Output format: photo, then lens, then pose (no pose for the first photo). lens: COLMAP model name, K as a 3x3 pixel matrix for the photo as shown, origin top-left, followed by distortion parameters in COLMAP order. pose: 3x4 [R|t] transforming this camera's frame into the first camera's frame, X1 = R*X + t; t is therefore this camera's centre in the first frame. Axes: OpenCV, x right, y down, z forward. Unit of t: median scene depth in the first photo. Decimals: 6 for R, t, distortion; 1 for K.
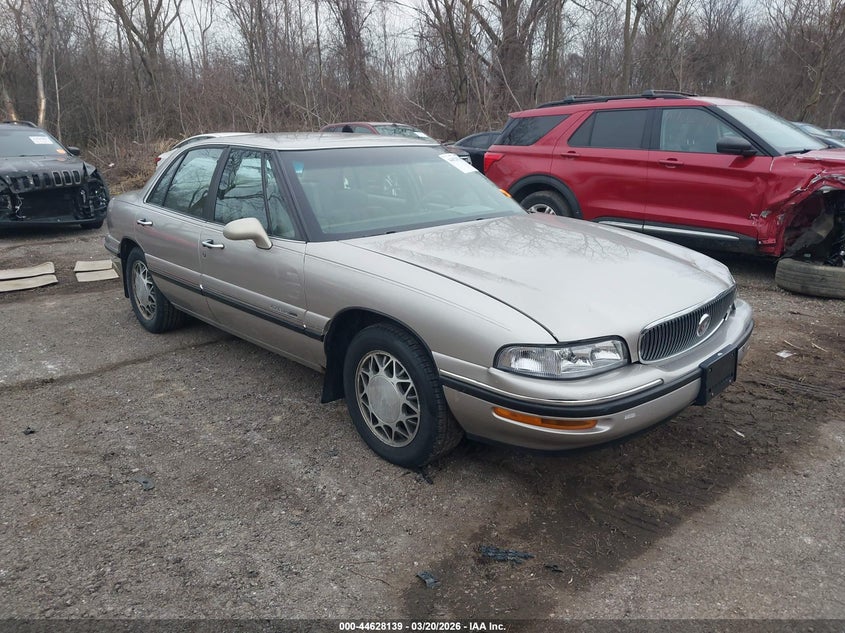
lens RADIAL K [[743.5, 0, 421.7], [0, 743.5, 317.0], [0, 0, 1]] dist [-0.007537, -0.003904]
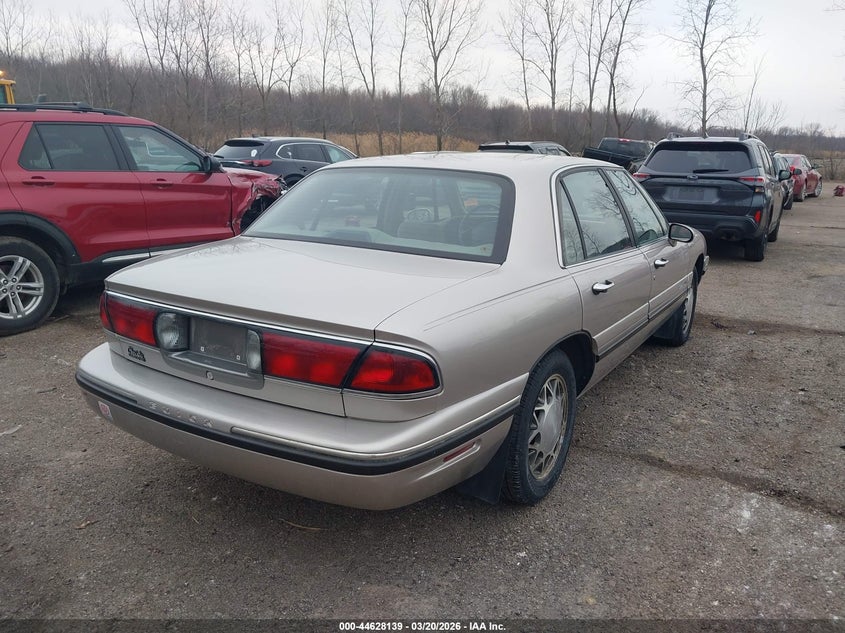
lens RADIAL K [[743.5, 0, 425.3], [0, 743.5, 315.4], [0, 0, 1]] dist [-0.007537, -0.003904]
pose [[-0.354927, -0.194126, 0.914517, -0.677400], [0.222946, 0.932407, 0.284450, -0.237161], [-0.907922, 0.304847, -0.287657, 0.983879]]
